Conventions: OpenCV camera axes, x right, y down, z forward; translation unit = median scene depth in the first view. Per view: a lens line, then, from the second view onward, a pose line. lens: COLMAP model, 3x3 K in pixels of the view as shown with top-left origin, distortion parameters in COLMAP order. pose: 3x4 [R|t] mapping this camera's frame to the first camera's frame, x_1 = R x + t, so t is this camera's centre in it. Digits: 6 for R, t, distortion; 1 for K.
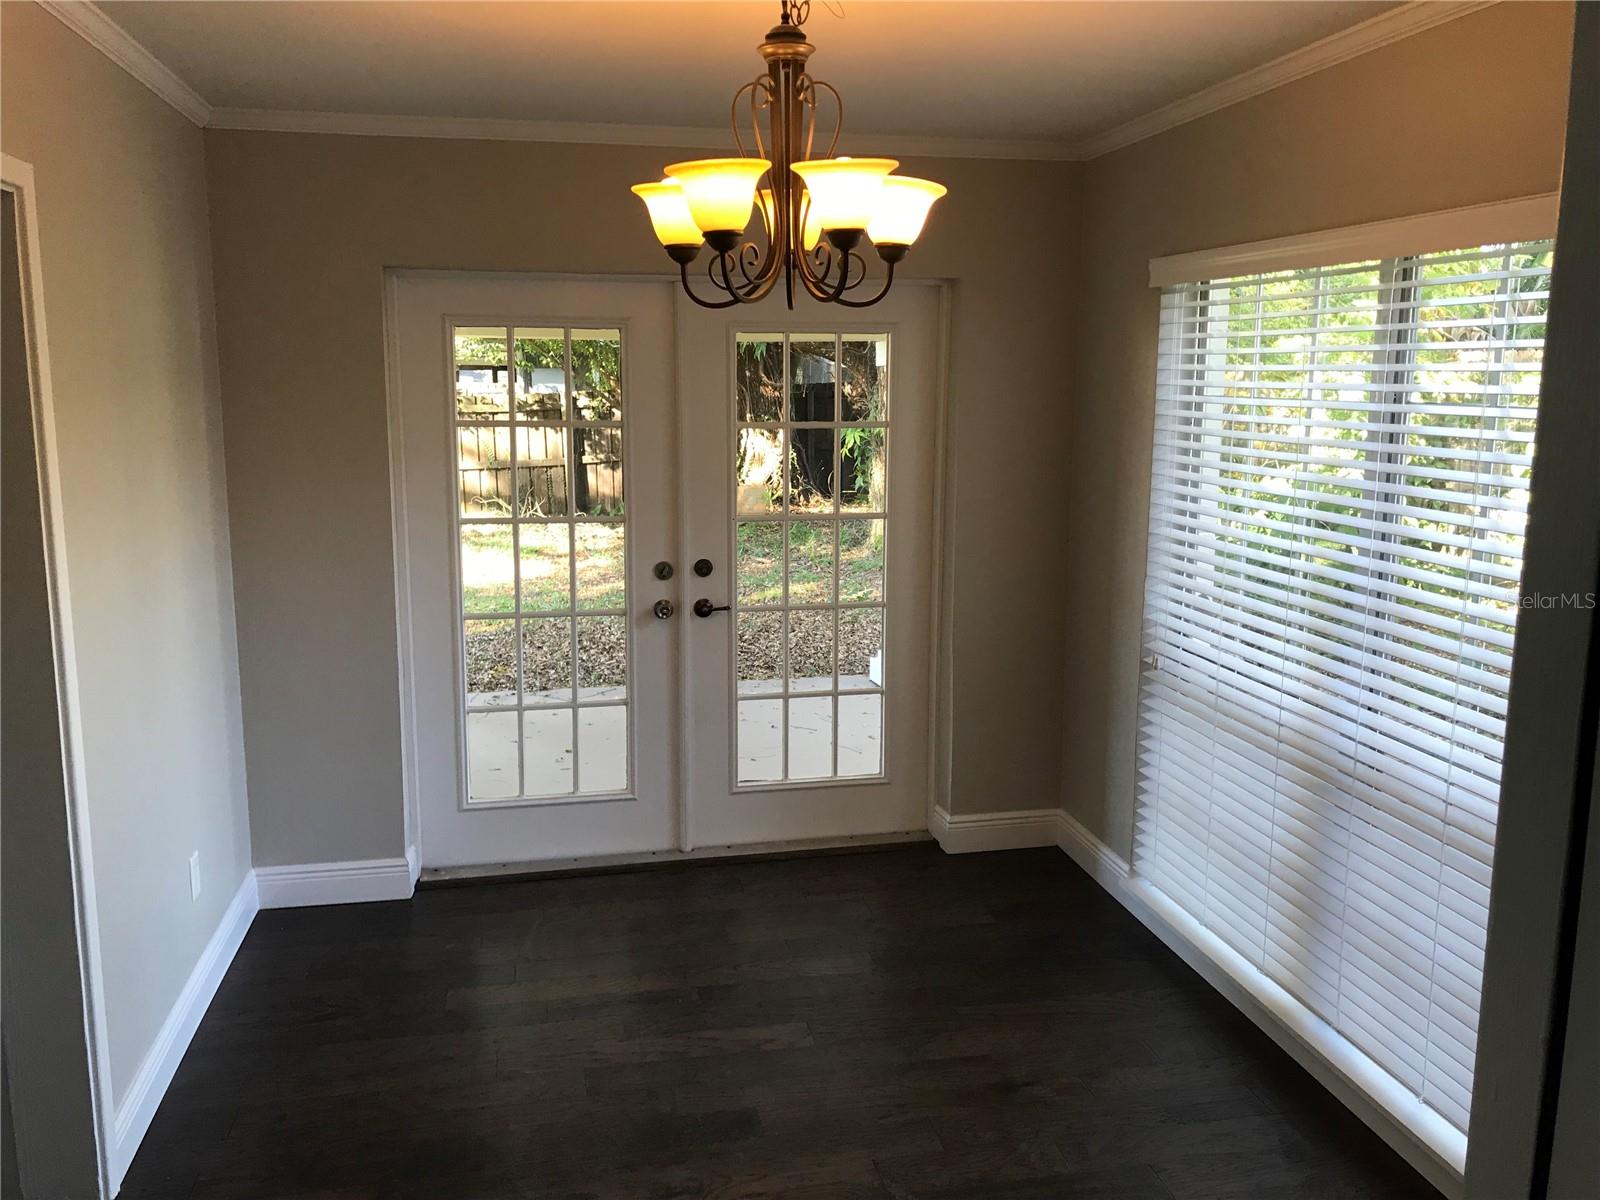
lens RADIAL K [[1311.9, 0, 799.3], [0, 1311.9, 599.6], [0, 0, 1]] dist [-0.001691, -0.000401]
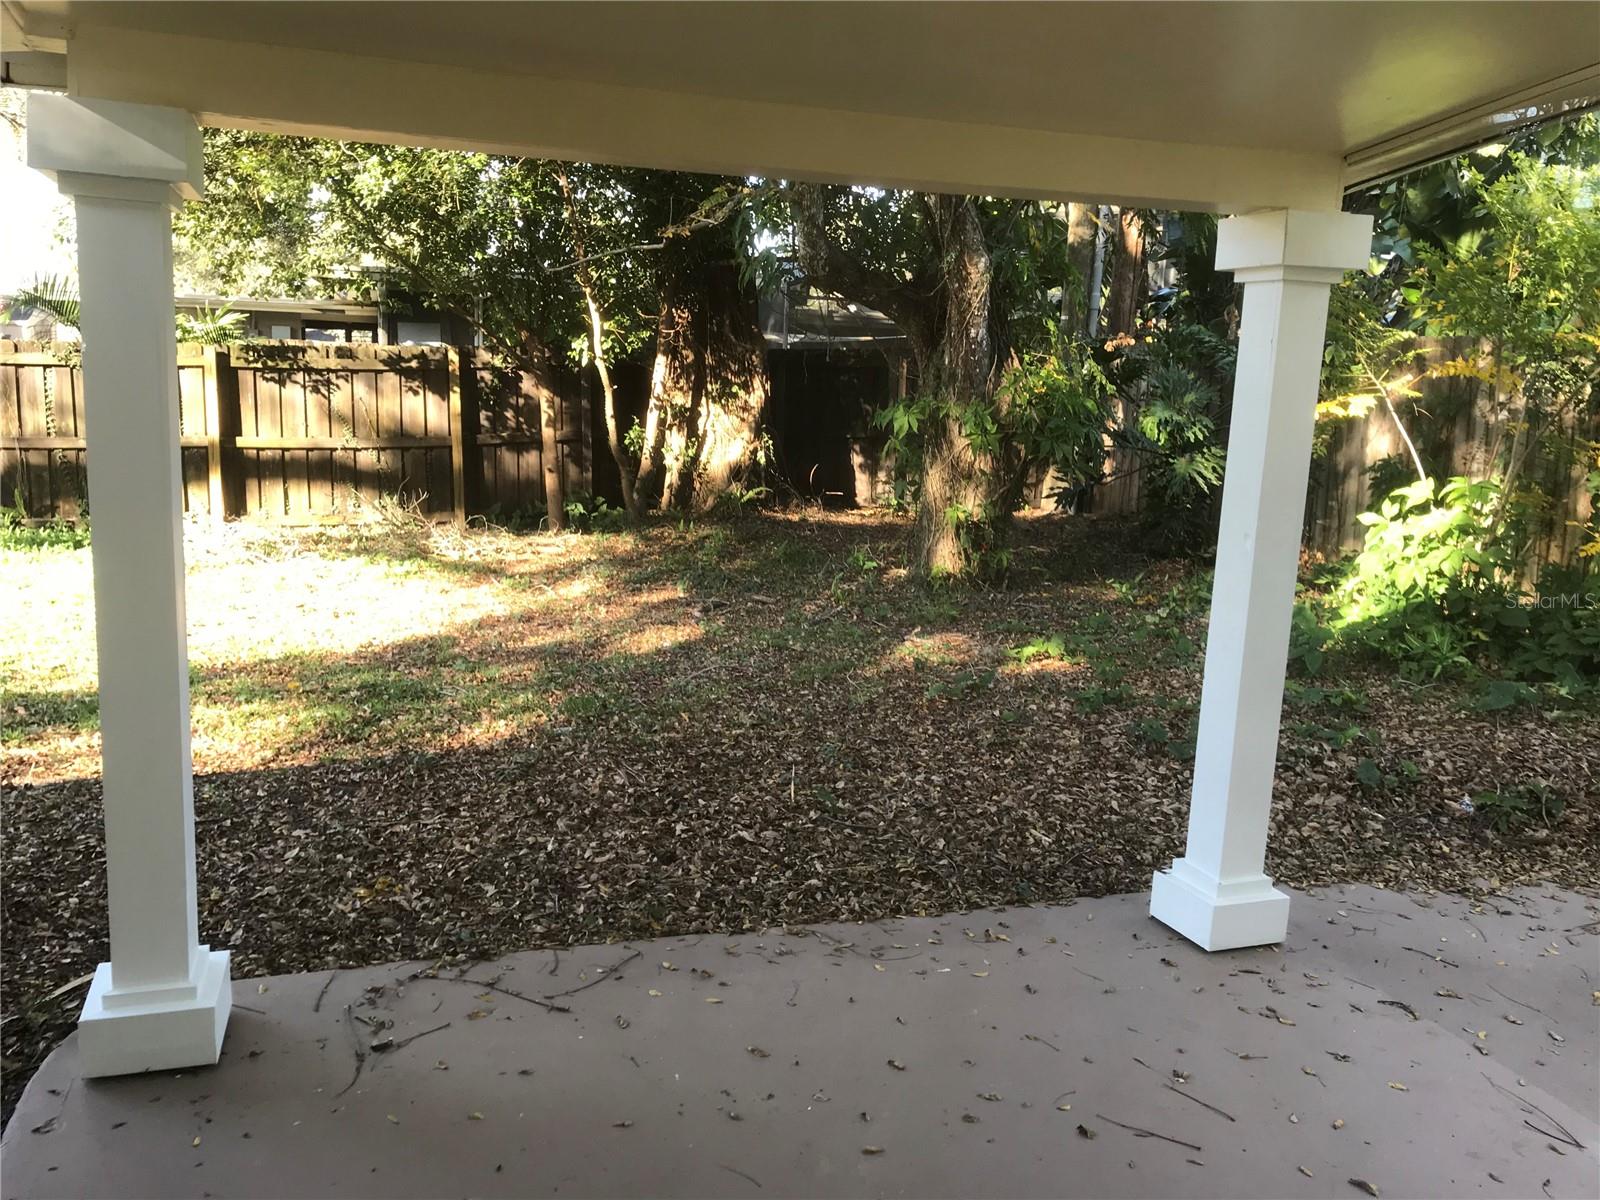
lens RADIAL K [[1311.9, 0, 802.0], [0, 1311.9, 598.7], [0, 0, 1]] dist [-0.001691, -0.000401]
pose [[0.993683, 0.018289, 0.110721, -0.068271], [-0.019693, 0.999739, 0.011599, -0.031642], [-0.110480, -0.013706, 0.993784, 0.267784]]
